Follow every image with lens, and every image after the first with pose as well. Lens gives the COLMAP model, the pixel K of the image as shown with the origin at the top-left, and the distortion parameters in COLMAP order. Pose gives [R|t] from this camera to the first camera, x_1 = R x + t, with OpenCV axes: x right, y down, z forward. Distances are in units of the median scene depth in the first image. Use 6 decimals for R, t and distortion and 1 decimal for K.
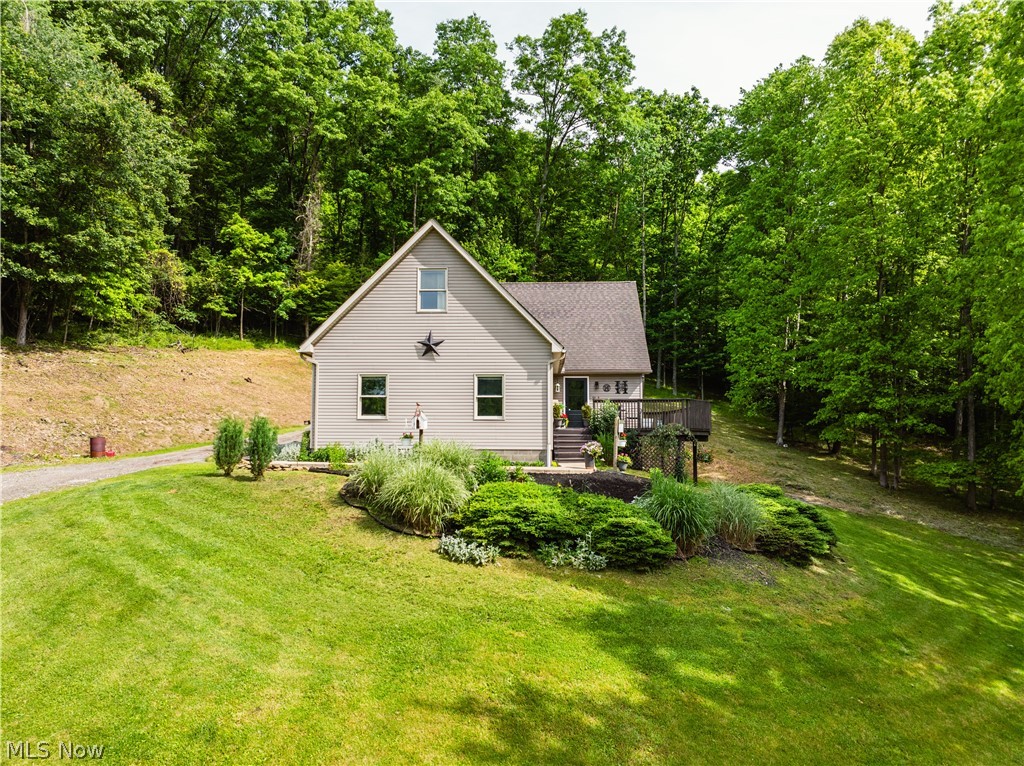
lens RADIAL K [[717.6, 0, 517.0], [0, 717.6, 381.4], [0, 0, 1]] dist [-0.010612, -0.052510]
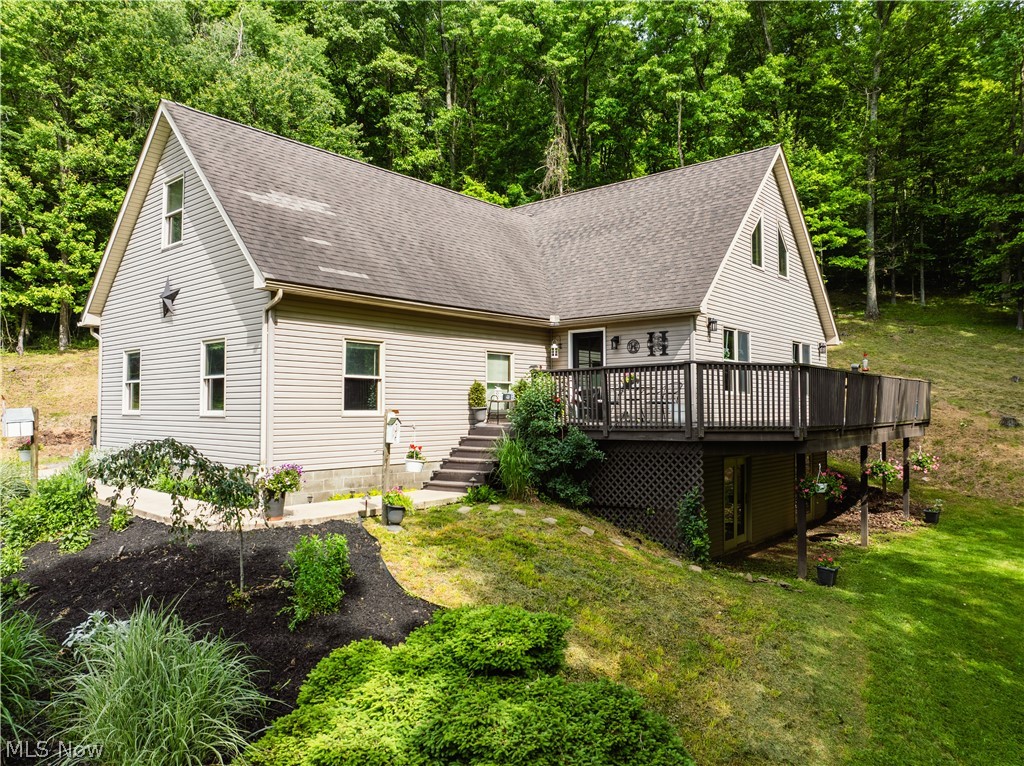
lens RADIAL K [[720.2, 0, 514.7], [0, 720.2, 381.4], [0, 0, 1]] dist [-0.043151, 0.012774]
pose [[0.787842, -0.027346, -0.615269, 0.239480], [0.052639, 0.998348, 0.023031, 0.011245], [0.613623, -0.050532, 0.787980, 0.322500]]
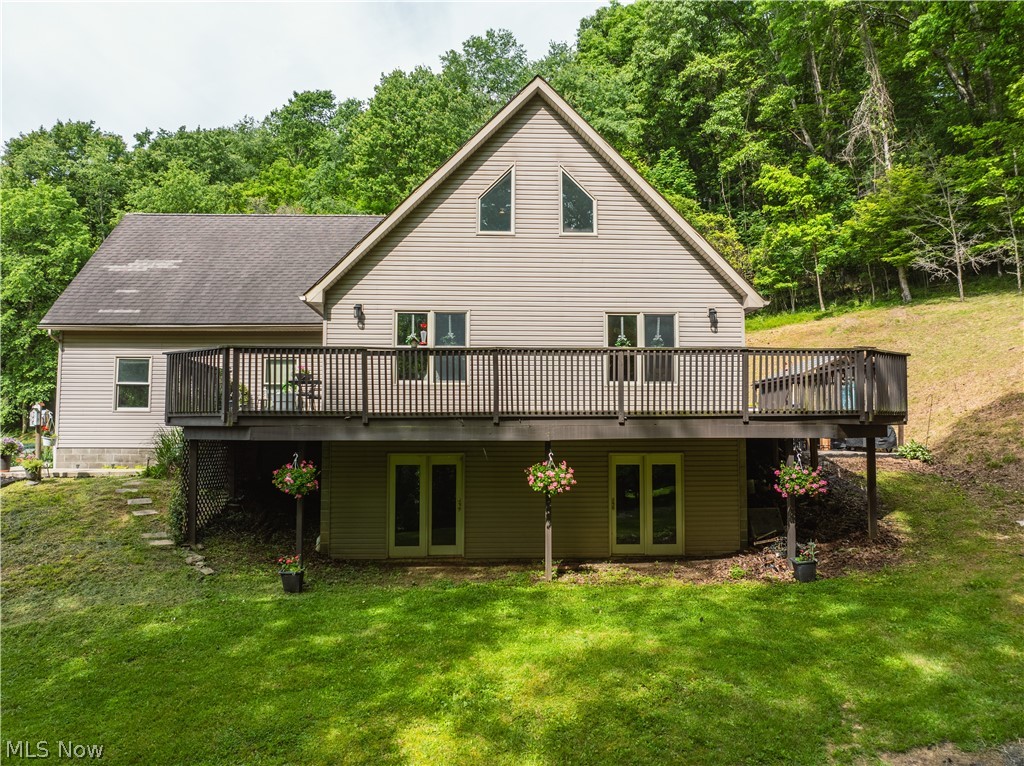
lens RADIAL K [[707.9, 0, 512.0], [0, 707.9, 383.0], [0, 0, 1]] dist [-0.034806, 0.000266]
pose [[0.095752, -0.070717, -0.992890, 0.416014], [0.082817, 0.994581, -0.062850, 0.053034], [0.991954, -0.076210, 0.101090, 0.667539]]
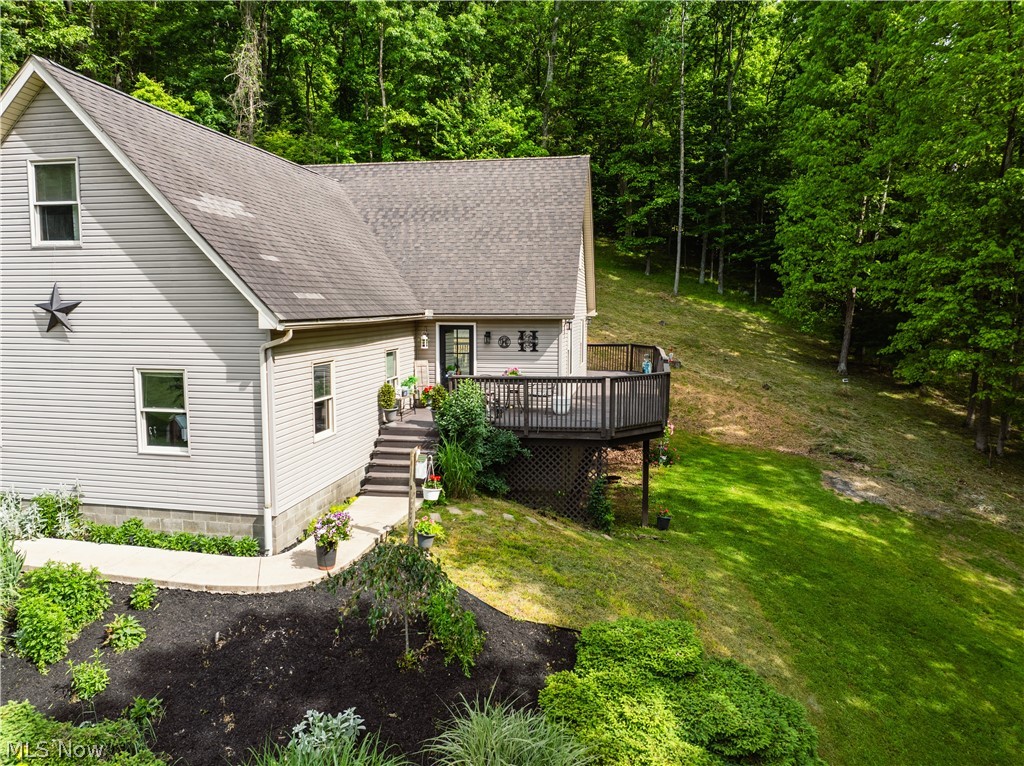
lens RADIAL K [[720.2, 0, 514.7], [0, 720.2, 381.4], [0, 0, 1]] dist [-0.043151, 0.012774]
pose [[0.992011, 0.013923, -0.125381, 0.131001], [0.009240, 0.983202, 0.182287, -0.043100], [0.125813, -0.181990, 0.975218, 0.246896]]
